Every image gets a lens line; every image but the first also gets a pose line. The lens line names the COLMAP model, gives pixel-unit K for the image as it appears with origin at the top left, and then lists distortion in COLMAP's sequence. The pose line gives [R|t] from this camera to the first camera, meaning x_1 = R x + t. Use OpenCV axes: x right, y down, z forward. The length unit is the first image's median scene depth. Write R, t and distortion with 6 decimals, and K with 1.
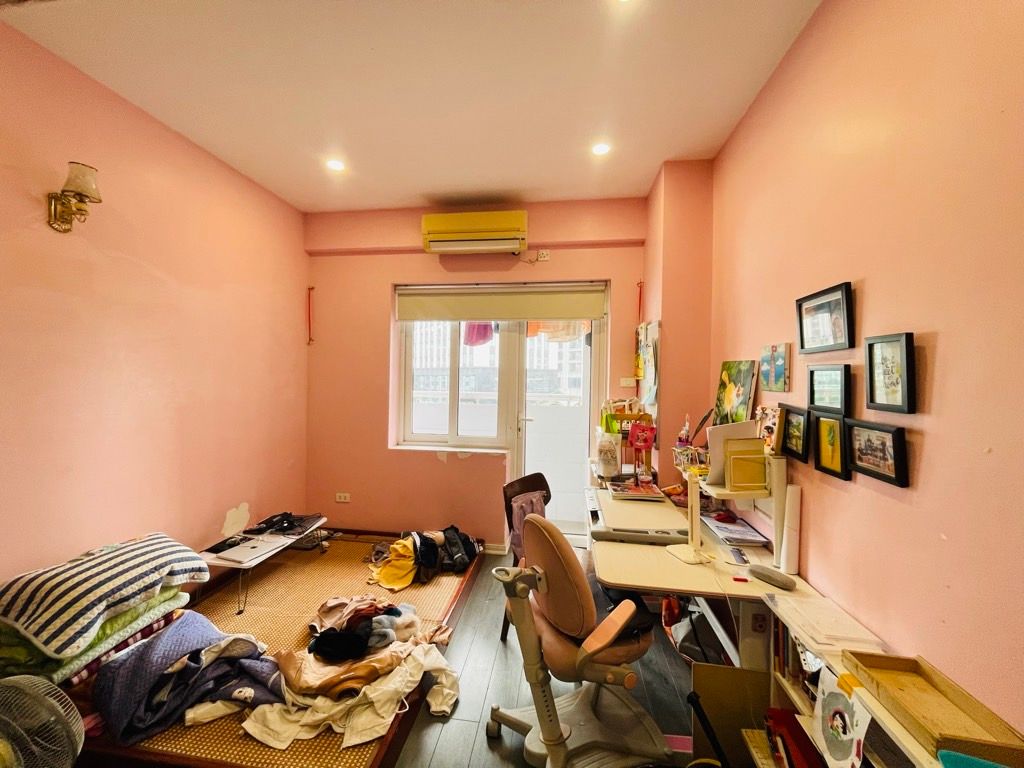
lens RADIAL K [[413.1, 0, 505.4], [0, 413.1, 383.6], [0, 0, 1]] dist [0.000198, -0.000289]
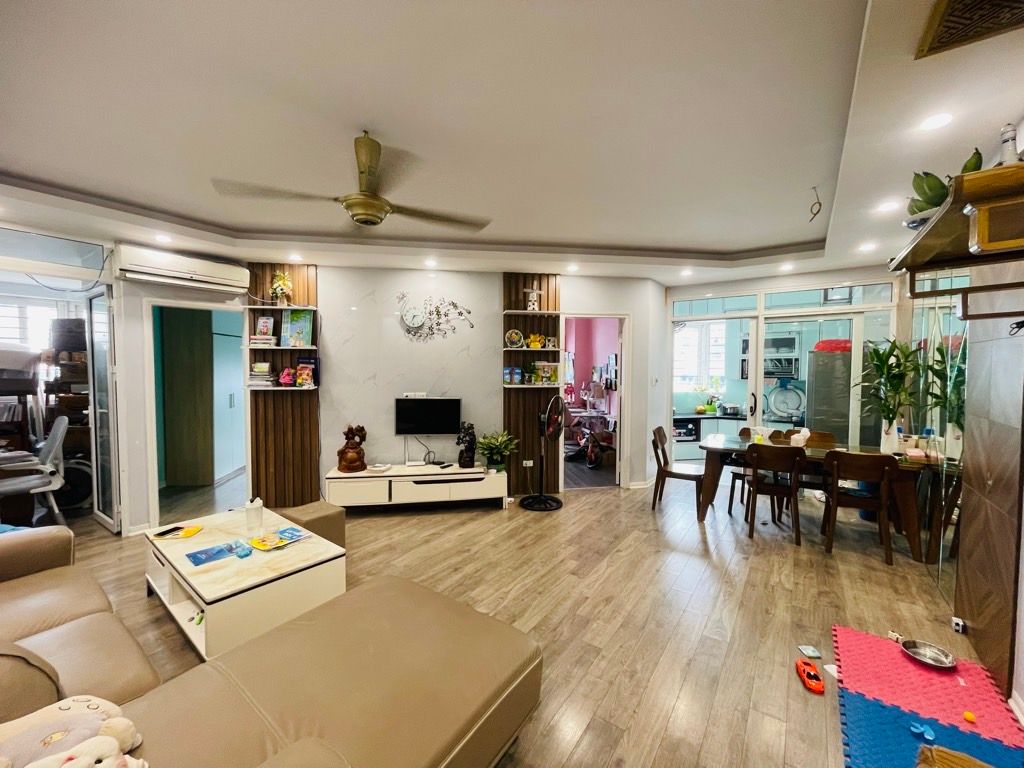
lens RADIAL K [[413.1, 0, 505.4], [0, 413.1, 383.6], [0, 0, 1]] dist [0.000198, -0.000289]
pose [[0.952641, -0.024799, 0.303084, -1.037572], [0.017508, 0.999489, 0.026751, -0.012673], [-0.303592, -0.020178, 0.952588, -1.758360]]
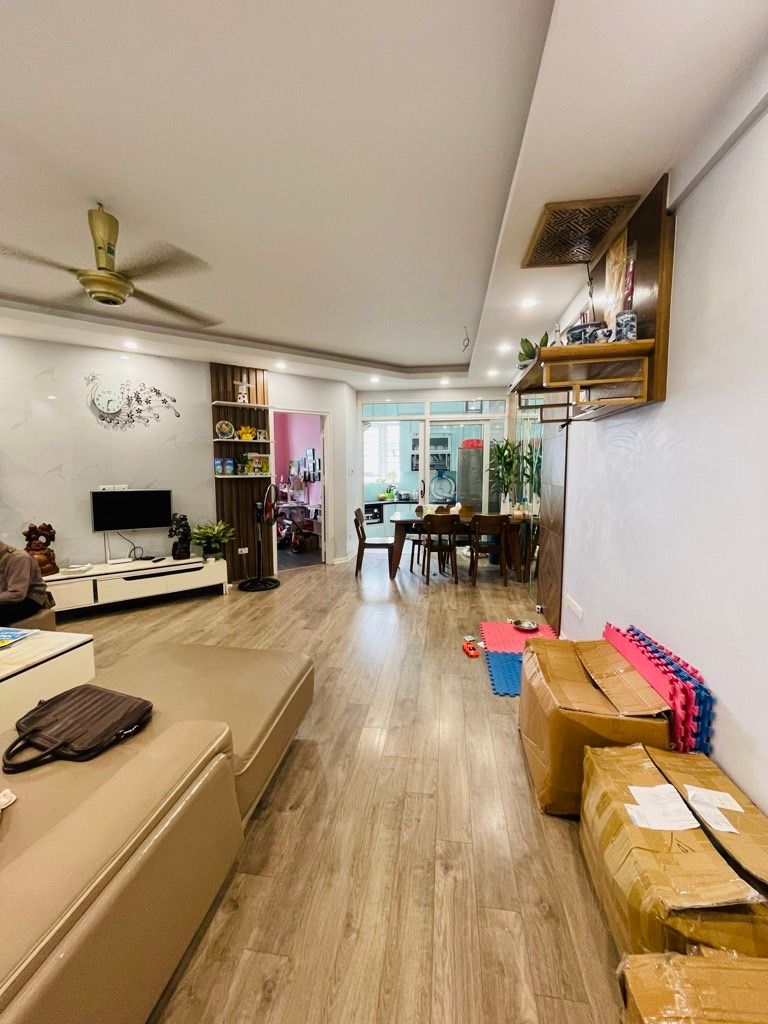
lens RADIAL K [[414.7, 0, 383.0], [0, 414.7, 506.0], [0, 0, 1]] dist [-0.002654, -0.000373]
pose [[0.708438, -0.082919, 0.700885, -1.265849], [0.025791, 0.995453, 0.091698, 0.025147], [-0.705301, -0.046886, 0.707356, -1.862106]]
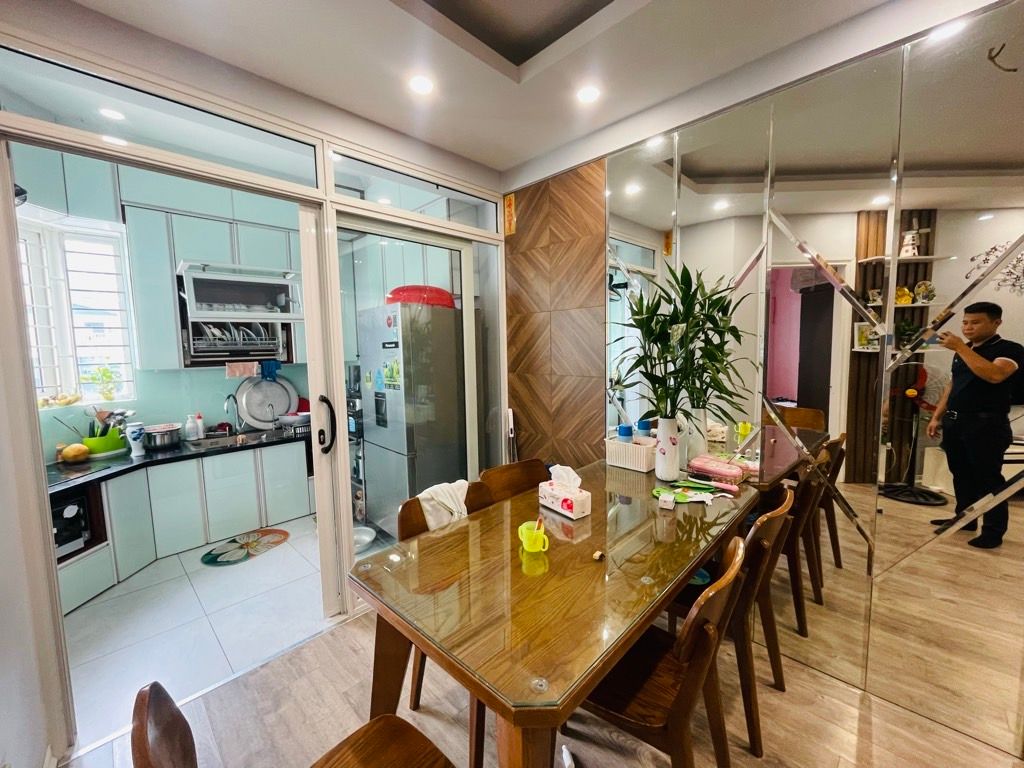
lens RADIAL K [[413.1, 0, 505.4], [0, 413.1, 383.6], [0, 0, 1]] dist [0.000198, -0.000289]
pose [[-0.151733, -0.098478, 0.983504, -0.180263], [0.035099, 0.993860, 0.104930, 0.010049], [-0.987798, 0.050441, -0.147344, -0.511277]]
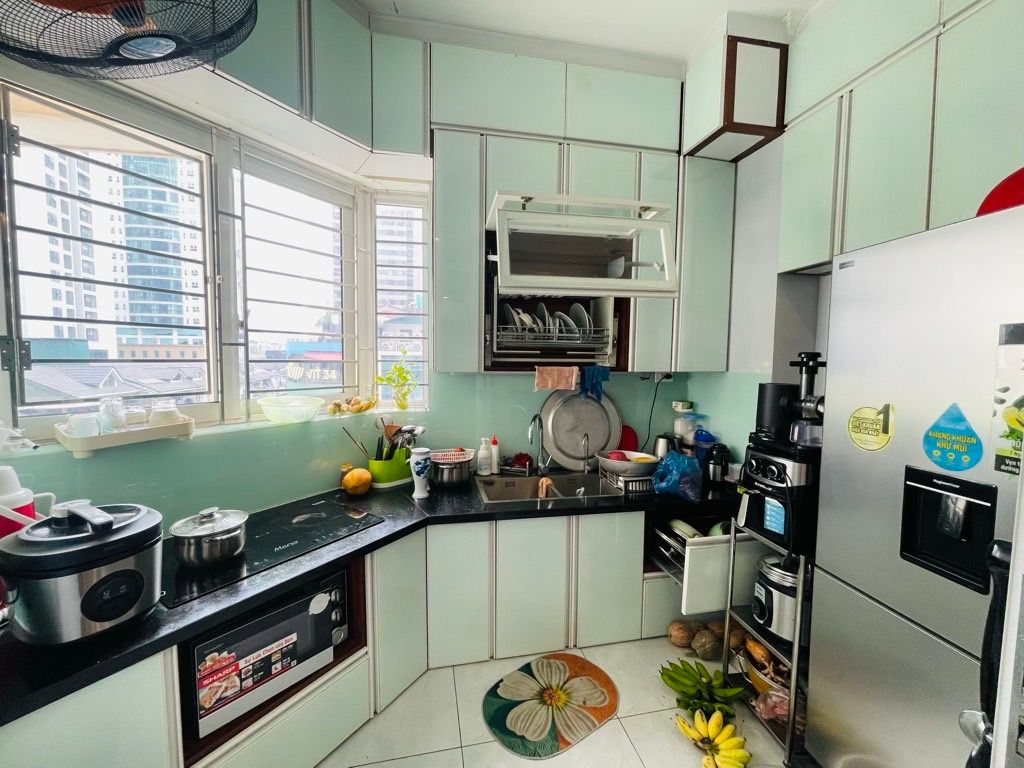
lens RADIAL K [[413.1, 0, 505.4], [0, 413.1, 383.6], [0, 0, 1]] dist [0.000198, -0.000289]
pose [[0.427466, -0.069107, 0.901386, 0.417319], [0.009781, 0.997369, 0.071828, 0.024141], [-0.903979, -0.021887, 0.427017, -0.162414]]
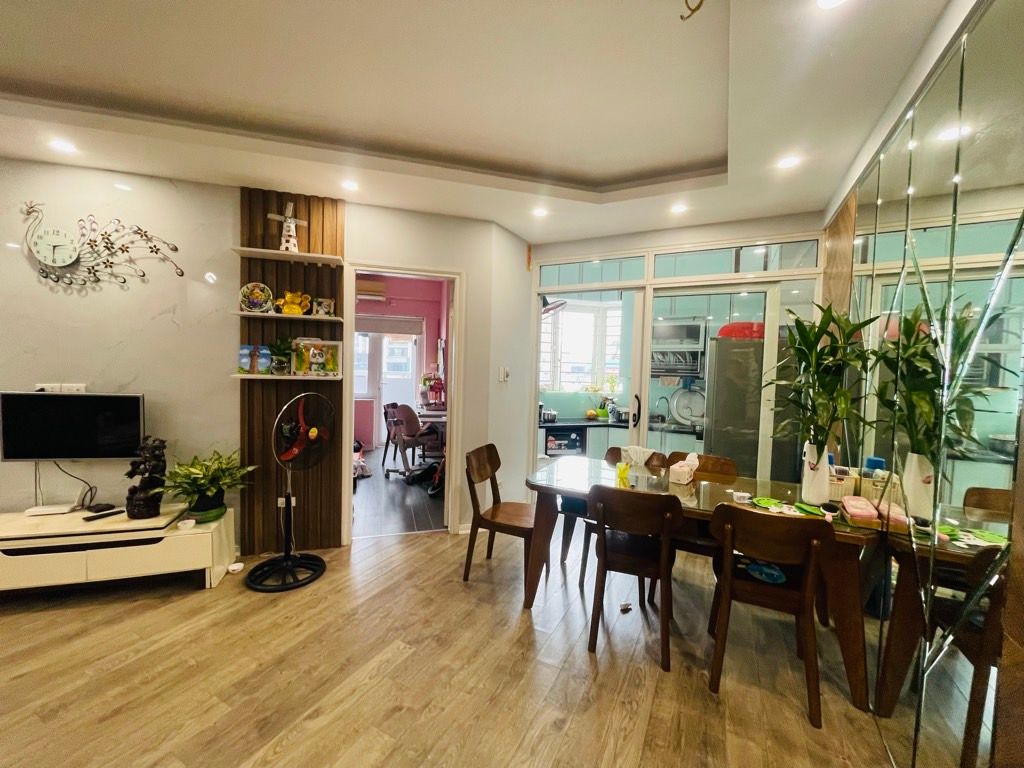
lens RADIAL K [[414.7, 0, 505.2], [0, 414.7, 383.5], [0, 0, 1]] dist [-0.002654, -0.000373]
pose [[0.904172, -0.006822, 0.427114, -0.343693], [-0.007497, 0.999465, 0.031834, 0.025400], [-0.427103, -0.031985, 0.903637, -1.331461]]
